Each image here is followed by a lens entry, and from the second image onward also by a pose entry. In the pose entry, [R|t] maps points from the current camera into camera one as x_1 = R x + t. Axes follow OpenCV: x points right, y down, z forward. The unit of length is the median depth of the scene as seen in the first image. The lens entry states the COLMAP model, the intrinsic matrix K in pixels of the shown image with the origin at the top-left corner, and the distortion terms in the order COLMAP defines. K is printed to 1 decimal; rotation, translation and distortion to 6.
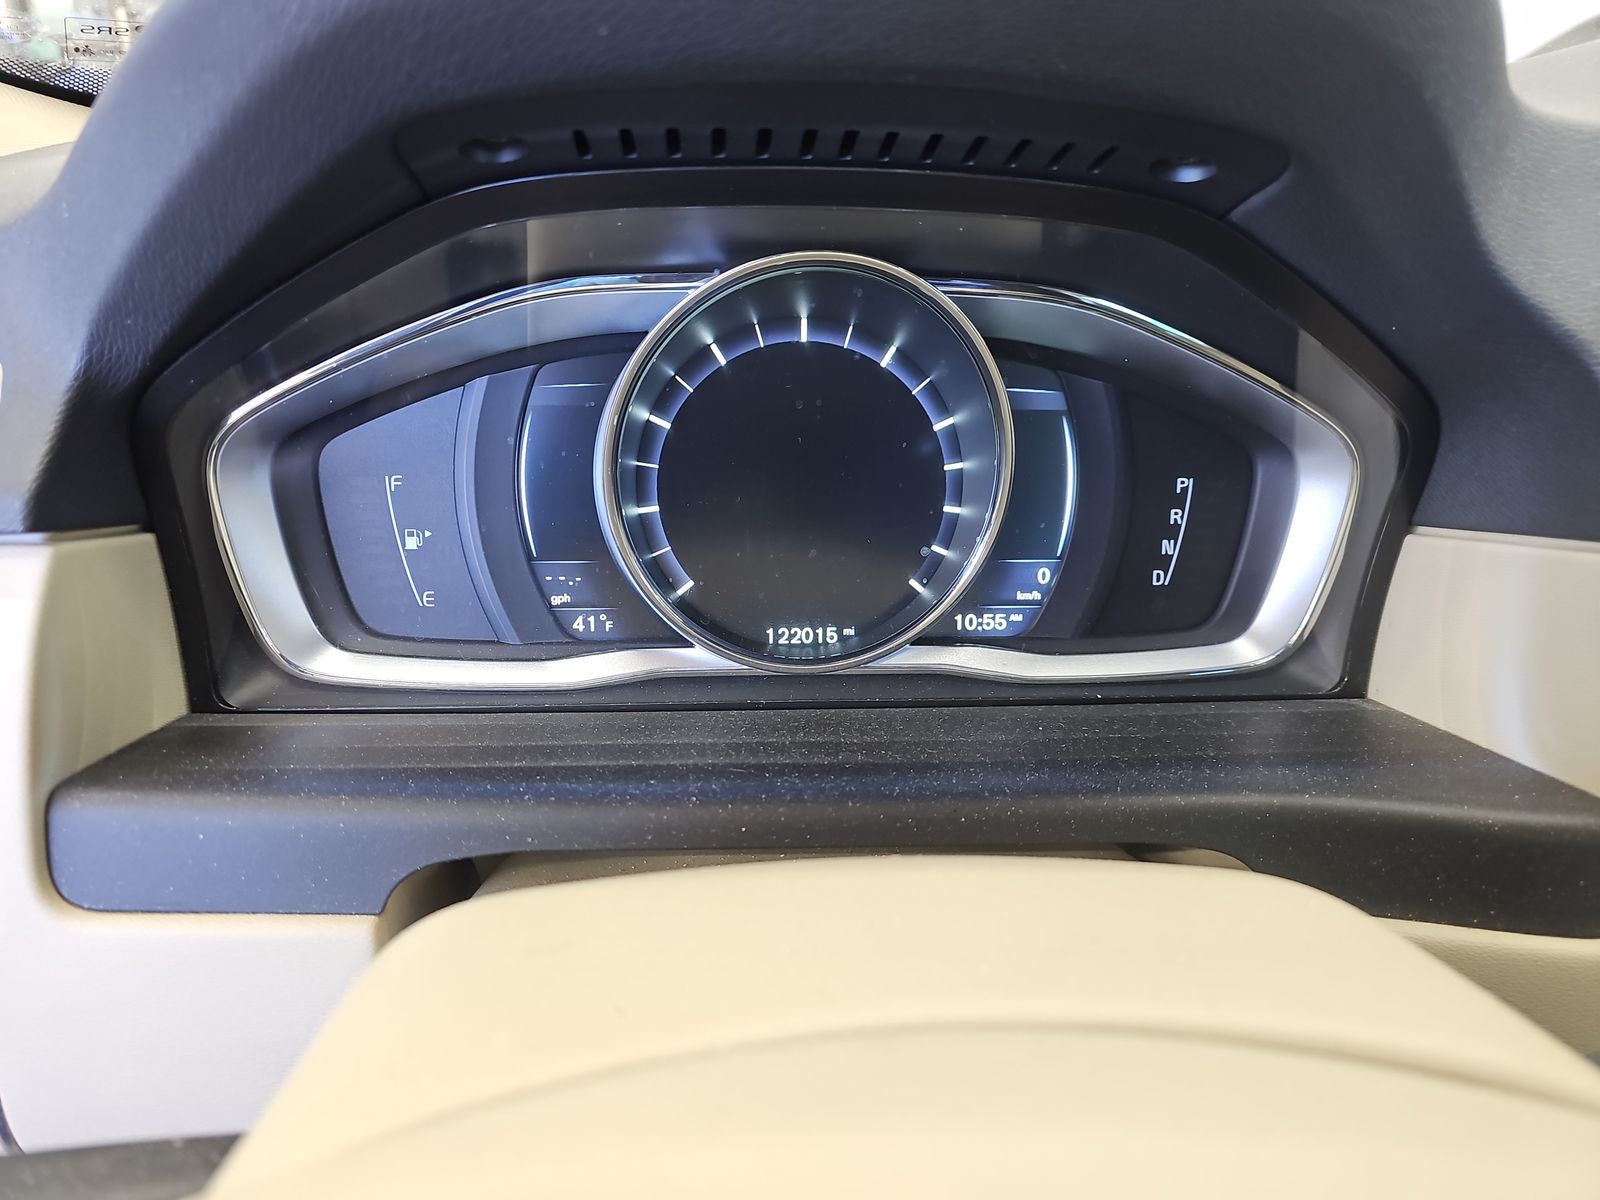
lens RADIAL K [[1060.0, 0, 806.8], [0, 1060.0, 600.7], [0, 0, 1]] dist [0.042602, -0.041646]
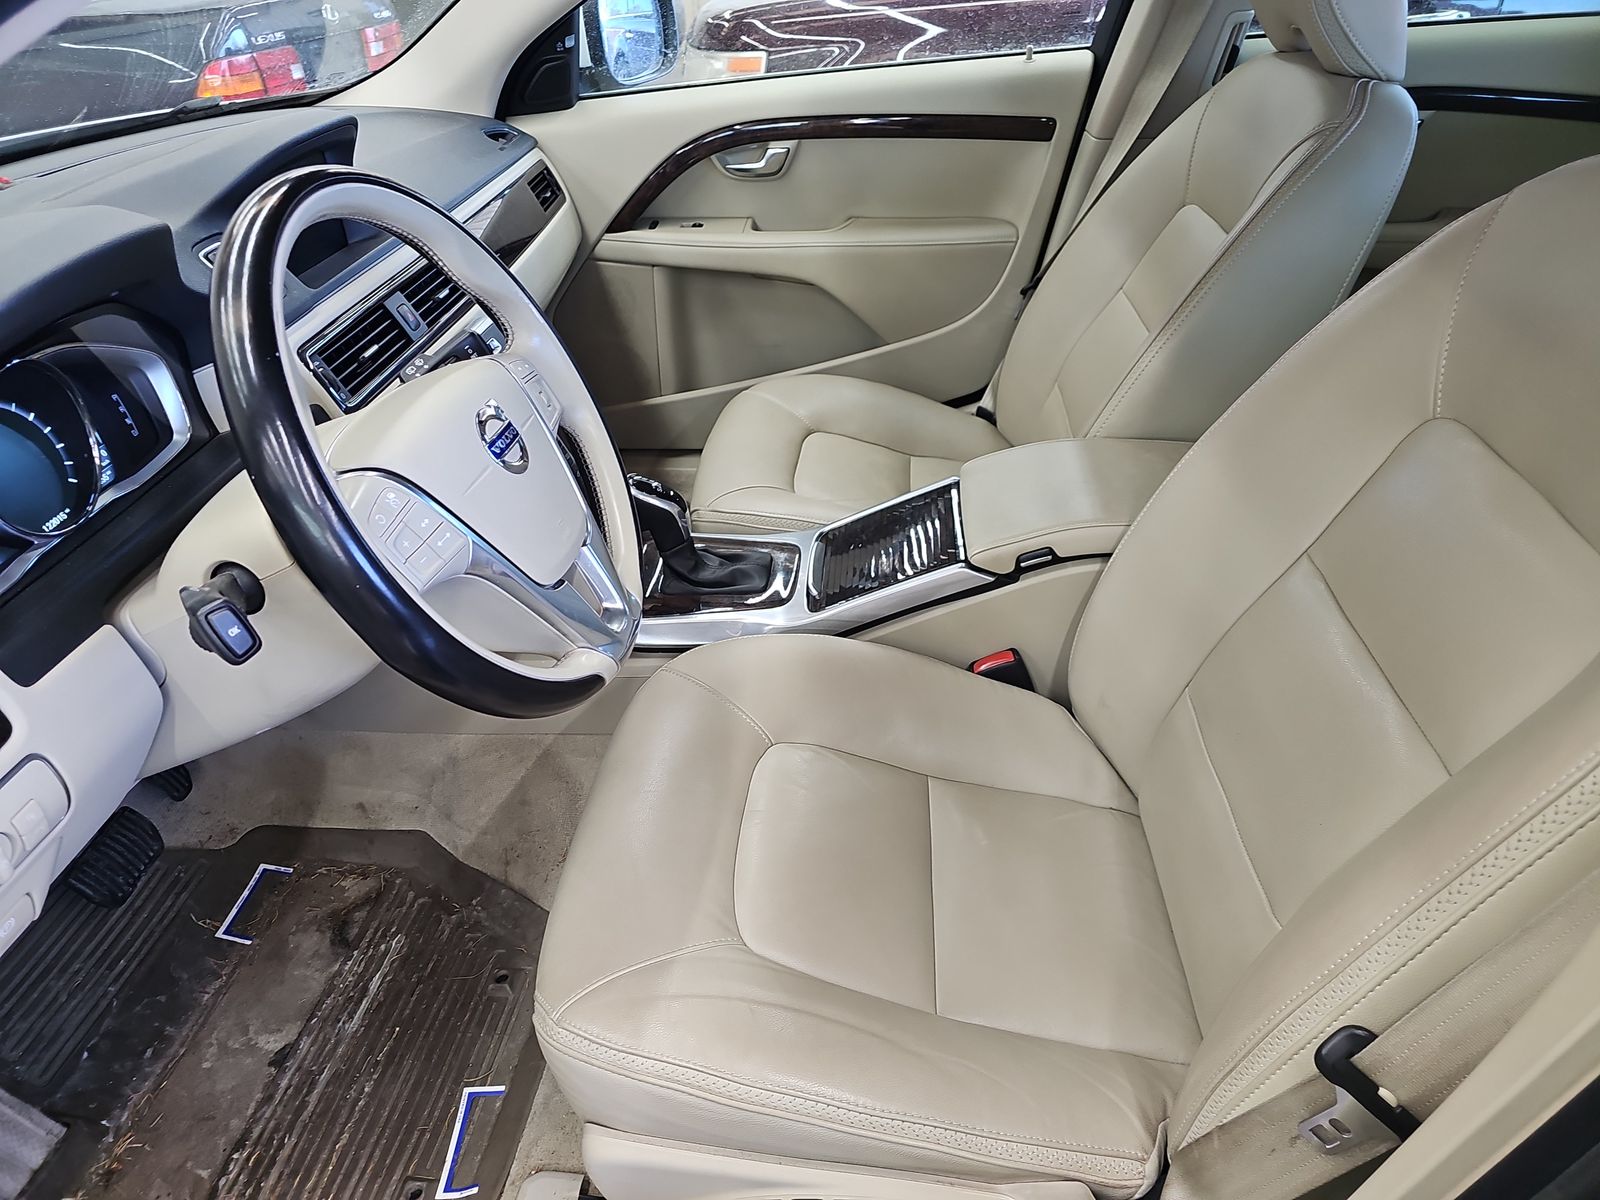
lens RADIAL K [[1060.0, 0, 781.3], [0, 1060.0, 617.4], [0, 0, 1]] dist [0.042602, -0.041646]
pose [[0.188192, -0.587024, 0.787392, -1.690537], [0.477798, 0.755171, 0.448805, -0.102690], [-0.858075, 0.291753, 0.422596, -1.298793]]
